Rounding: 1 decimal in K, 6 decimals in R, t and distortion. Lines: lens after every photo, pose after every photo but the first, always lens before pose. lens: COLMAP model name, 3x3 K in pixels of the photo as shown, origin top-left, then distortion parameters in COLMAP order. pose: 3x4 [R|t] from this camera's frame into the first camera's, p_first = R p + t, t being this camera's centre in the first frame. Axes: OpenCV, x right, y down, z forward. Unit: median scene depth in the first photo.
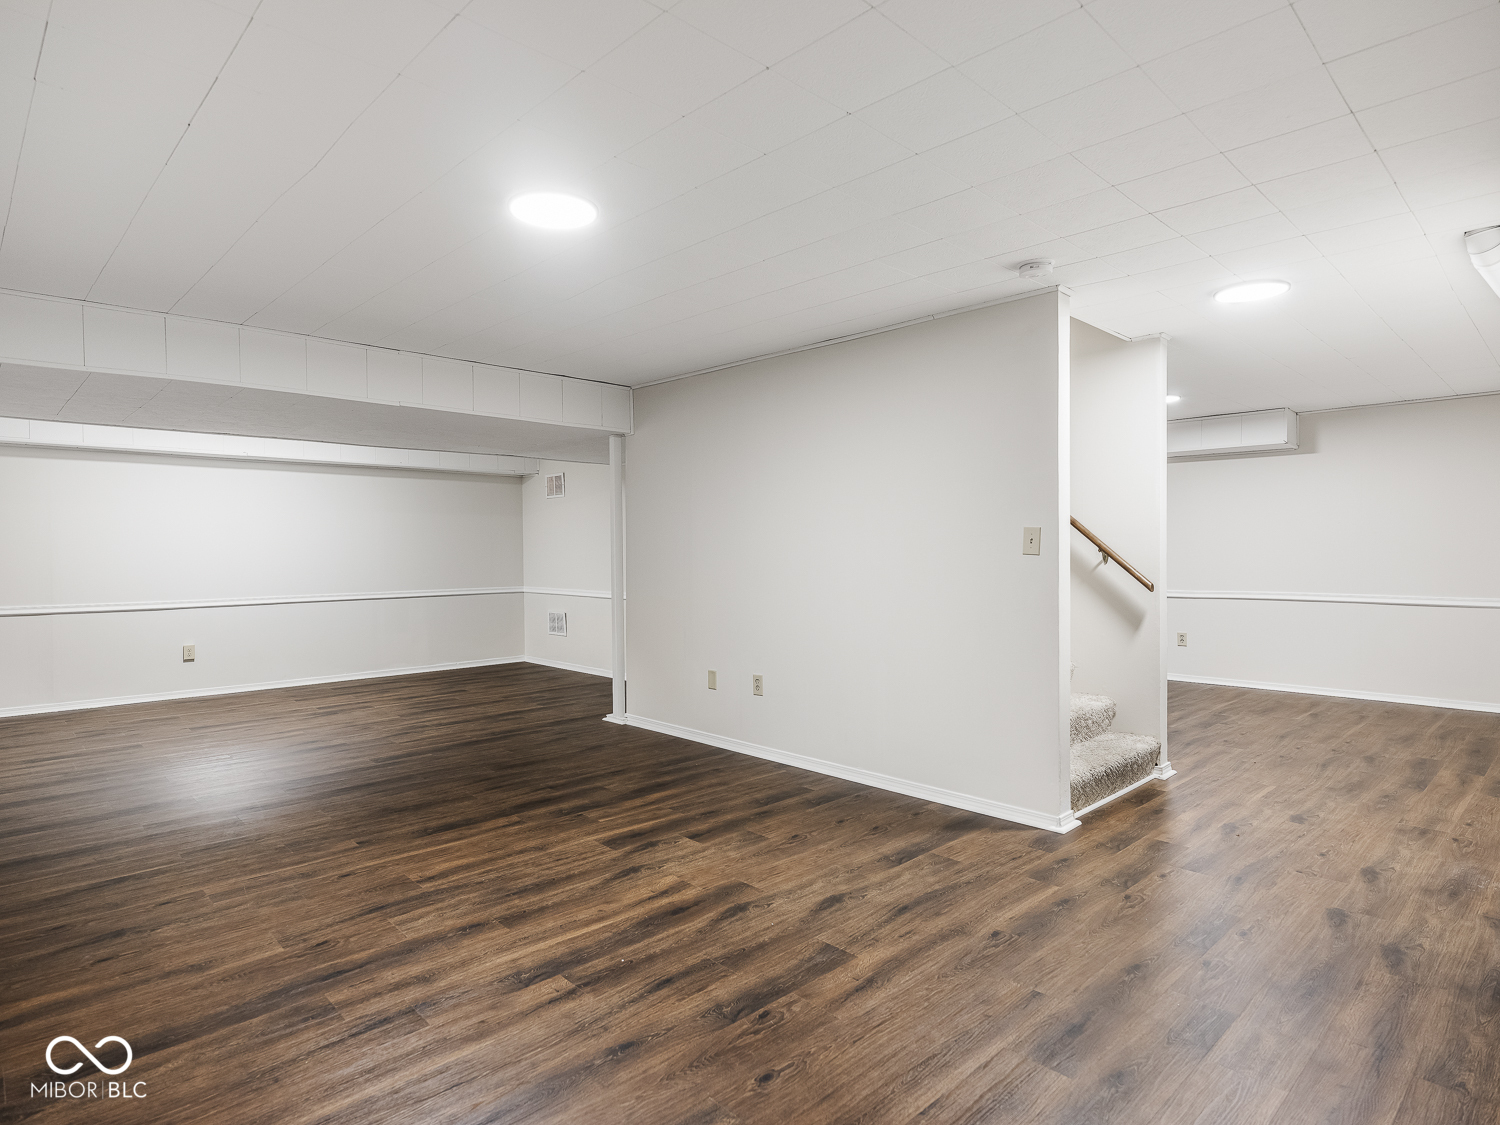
lens RADIAL K [[829.7, 0, 751.6], [0, 829.7, 553.1], [0, 0, 1]] dist [0.003733, -0.001636]
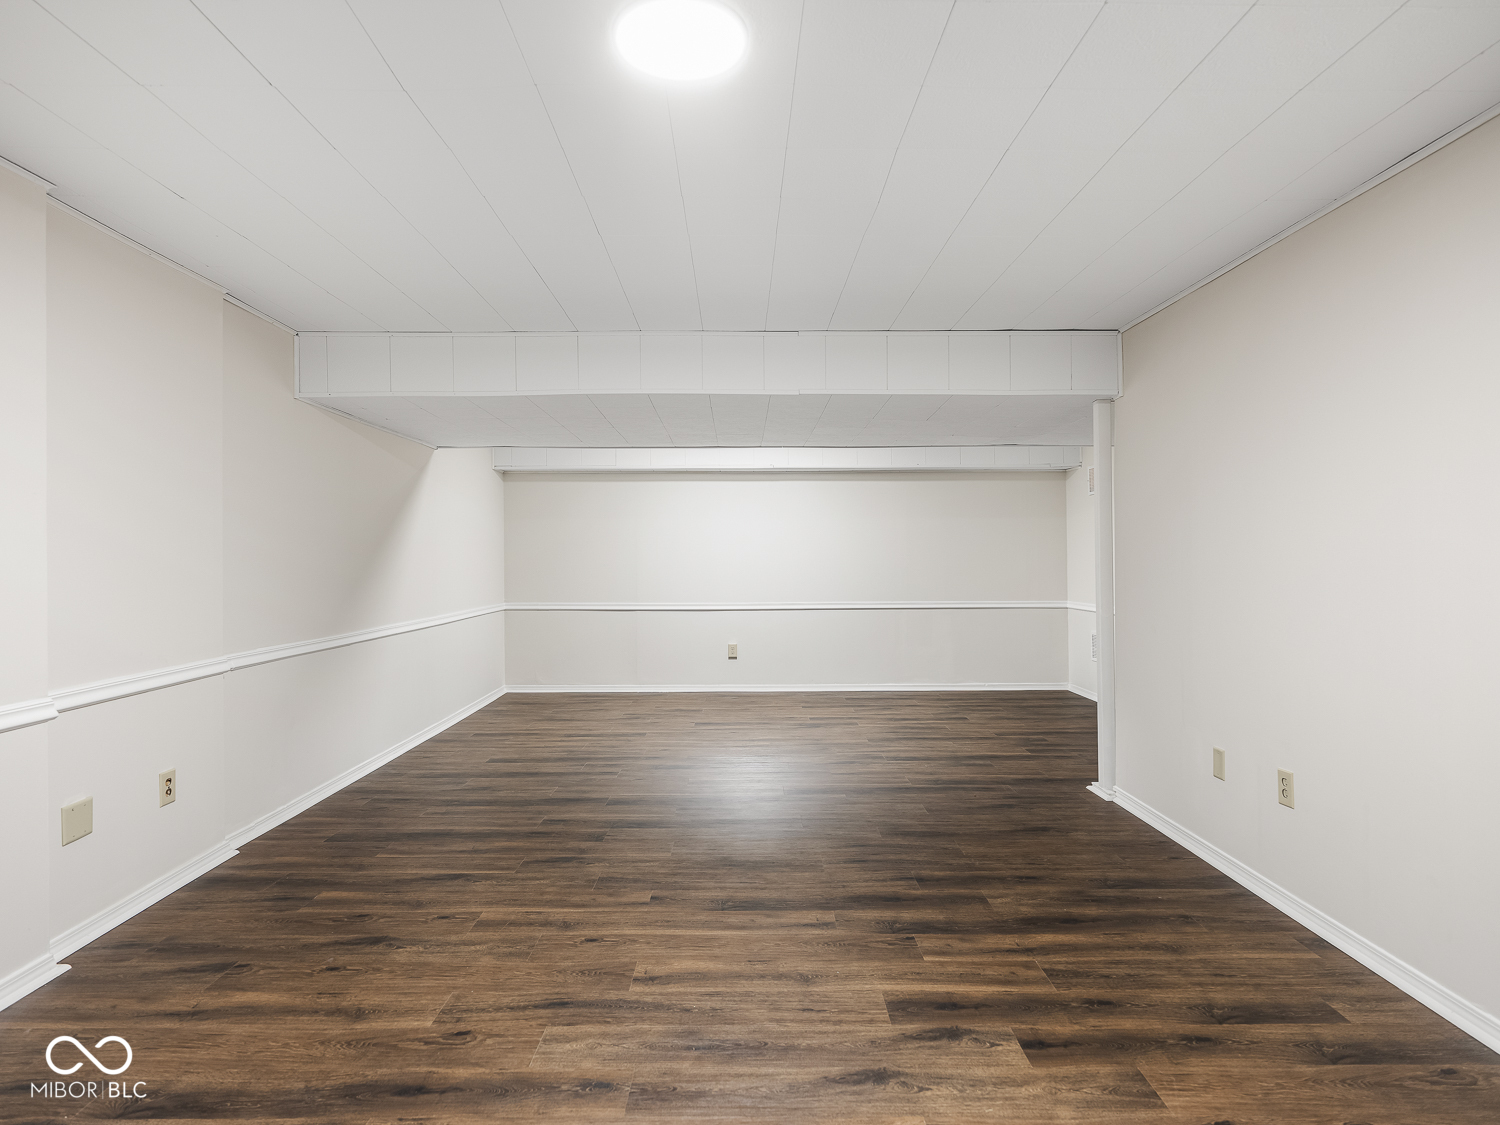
lens RADIAL K [[829.7, 0, 763.4], [0, 829.7, 557.8], [0, 0, 1]] dist [0.003733, -0.001636]
pose [[0.727842, 0.001968, -0.685742, 0.185900], [-0.003934, 0.999991, -0.001305, -0.003443], [0.685734, 0.003648, 0.727843, 0.414599]]
